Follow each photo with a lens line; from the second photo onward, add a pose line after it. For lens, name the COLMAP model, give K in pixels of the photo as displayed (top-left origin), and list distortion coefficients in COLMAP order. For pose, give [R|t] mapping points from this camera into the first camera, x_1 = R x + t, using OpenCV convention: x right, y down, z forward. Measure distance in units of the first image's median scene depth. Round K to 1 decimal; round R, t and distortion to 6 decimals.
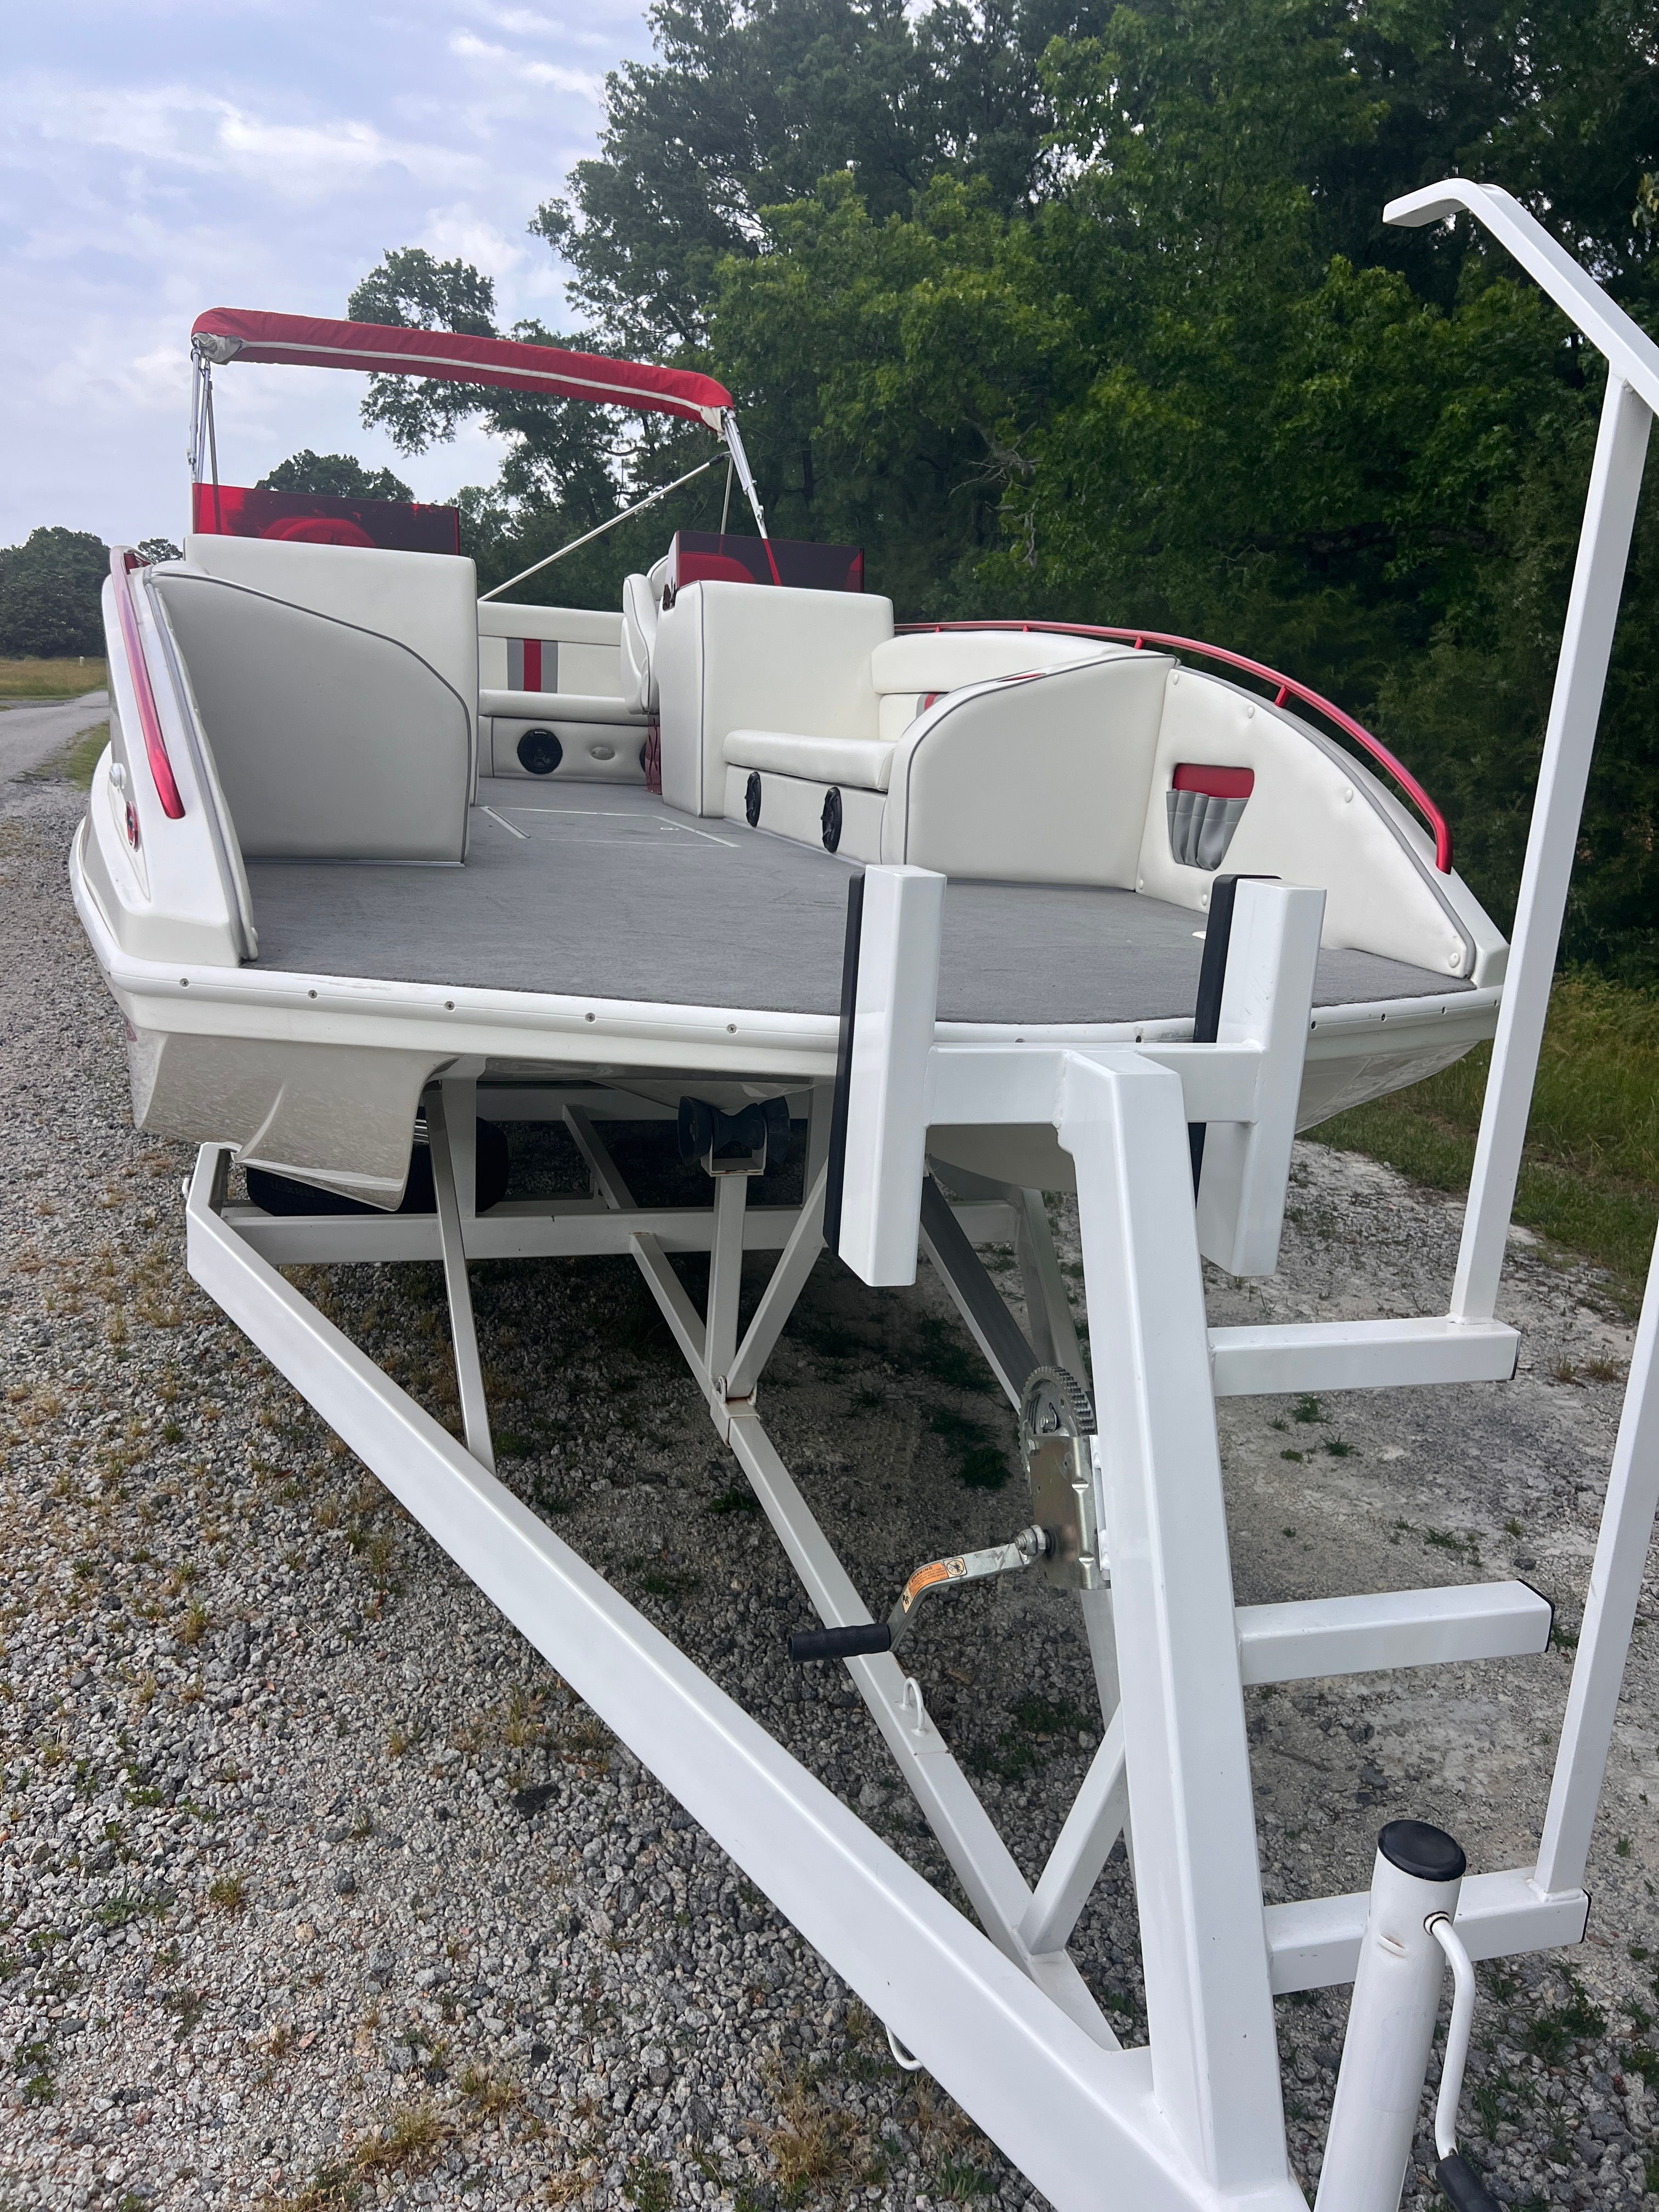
lens RADIAL K [[1678.3, 0, 819.5], [0, 1678.3, 1080.1], [0, 0, 1]] dist [-0.045270, 0.086817]
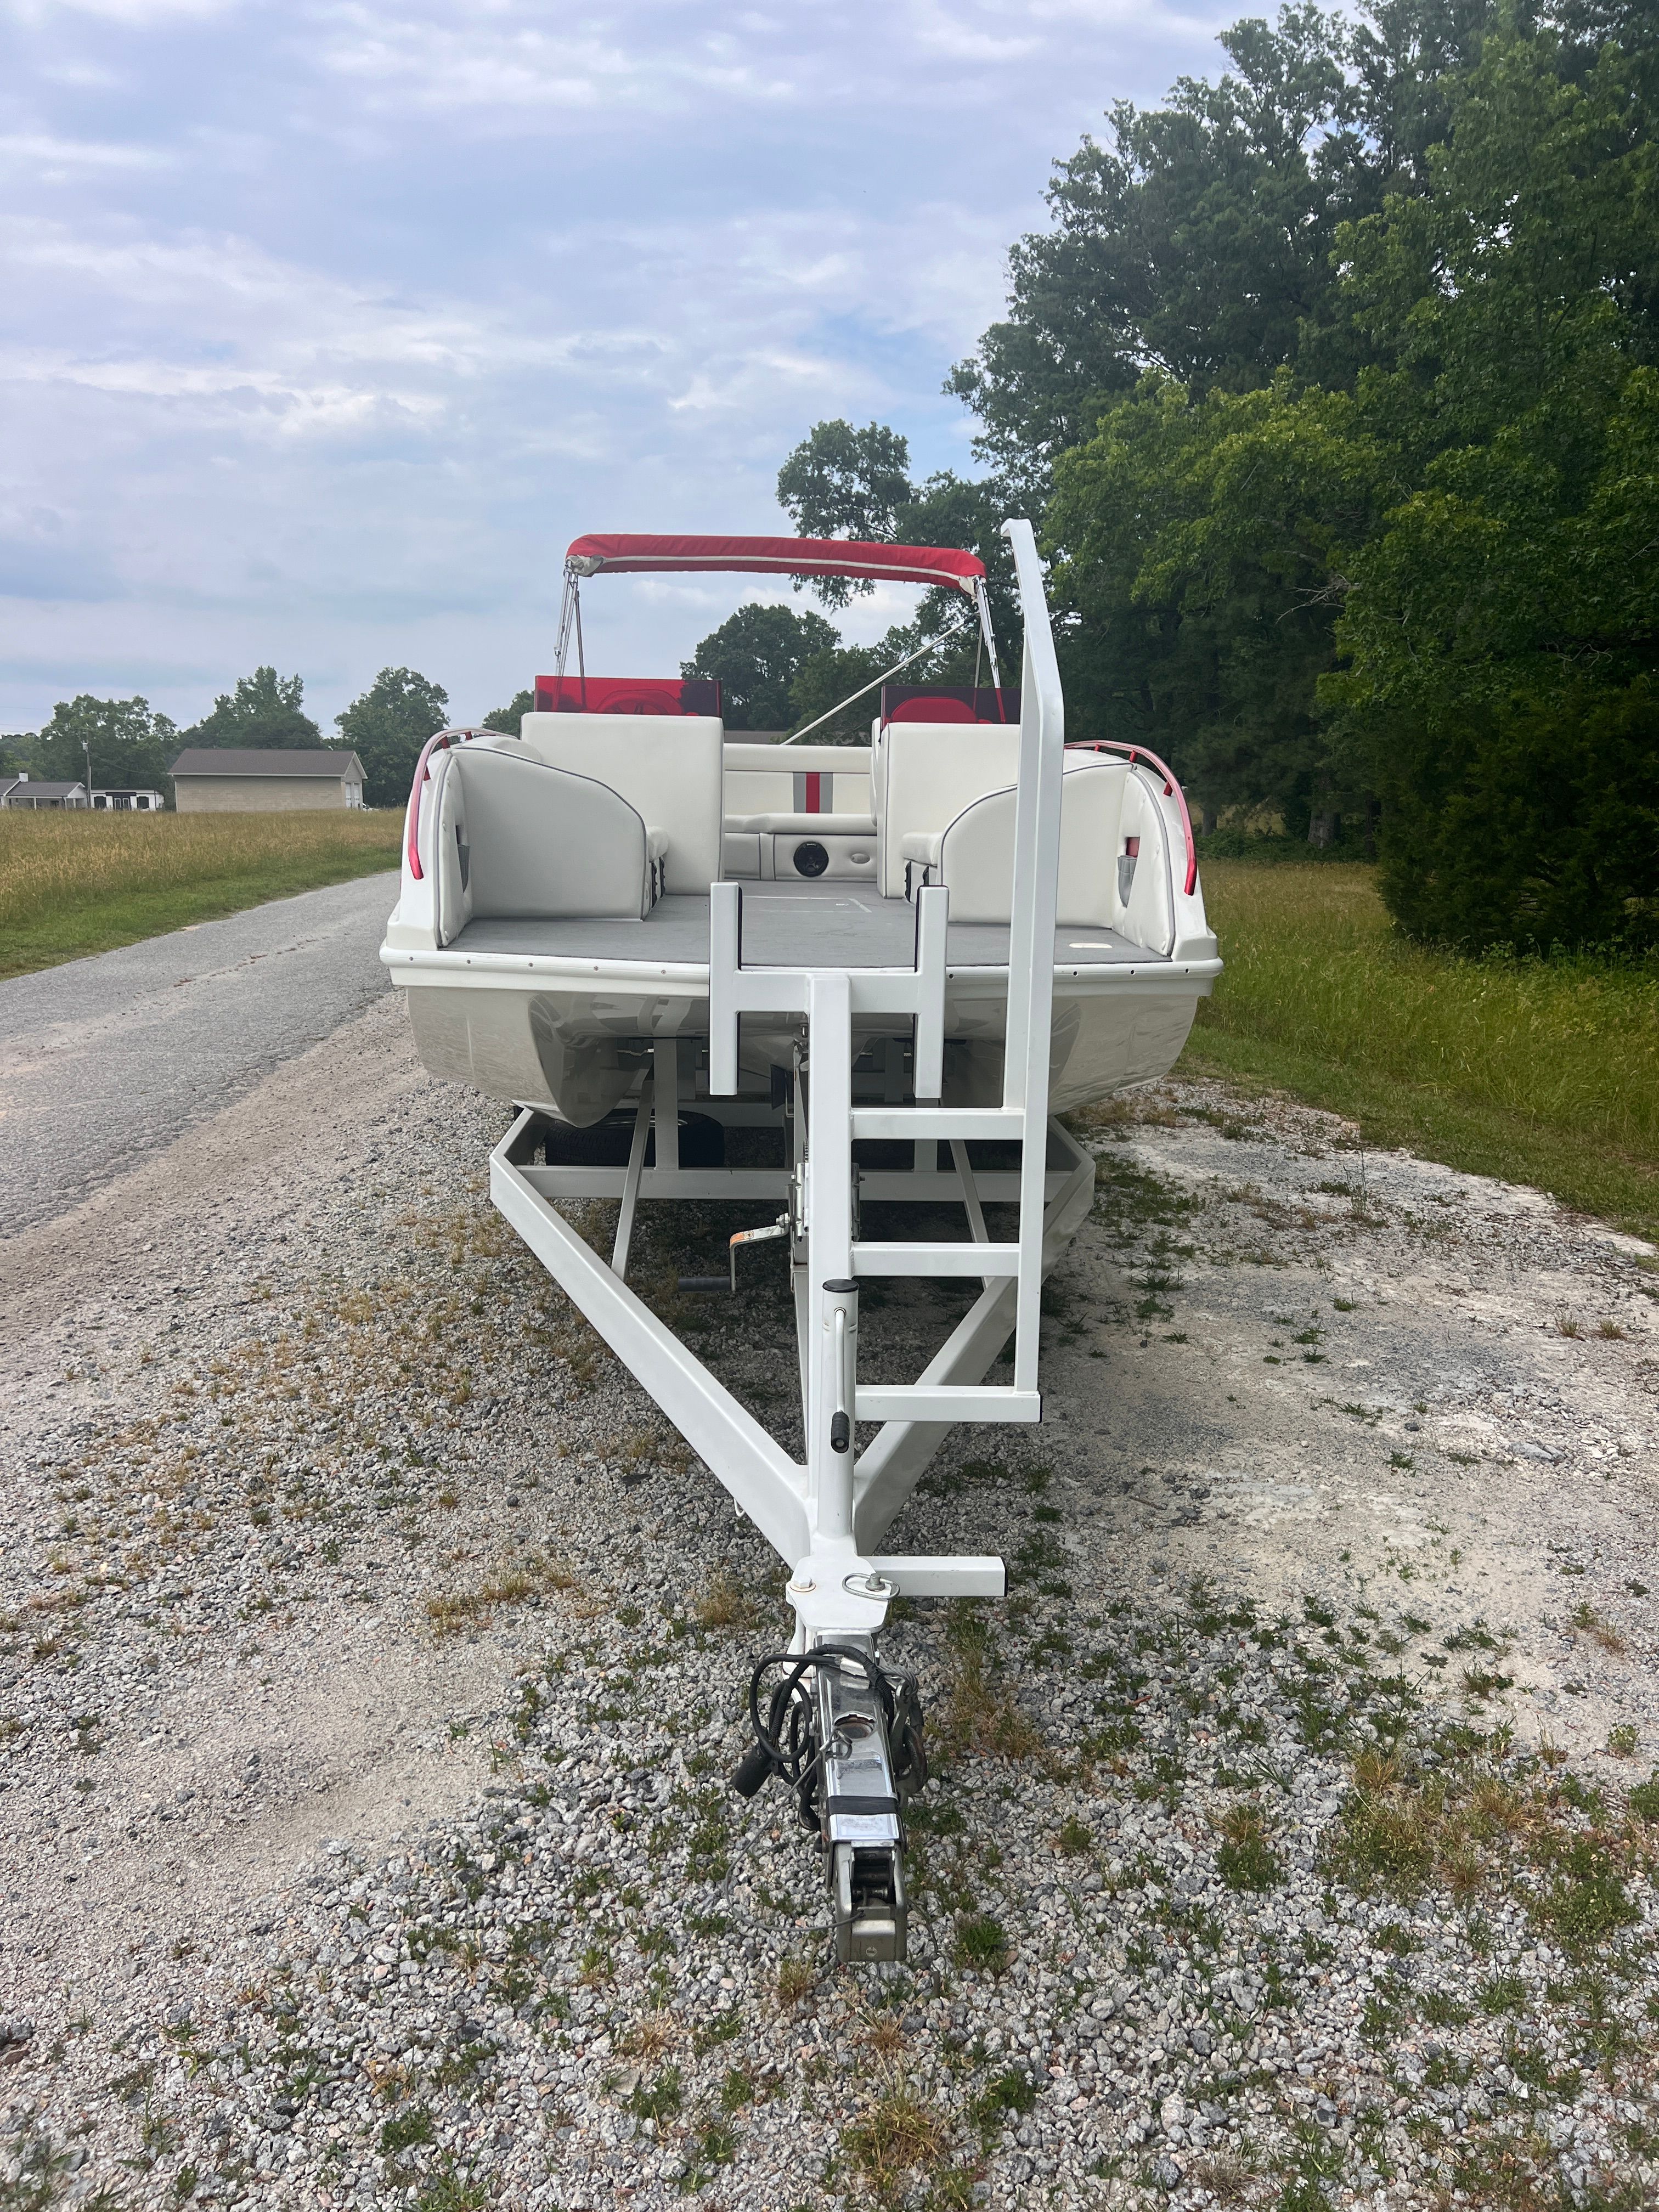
lens RADIAL K [[1641.9, 0, 844.3], [0, 1641.9, 1057.2], [0, 0, 1]] dist [0.042527, -0.045712]
pose [[0.972314, -0.009034, -0.233501, 0.253603], [-0.009828, 0.996787, -0.079488, 0.092052], [0.233469, 0.079582, 0.969102, -0.337426]]
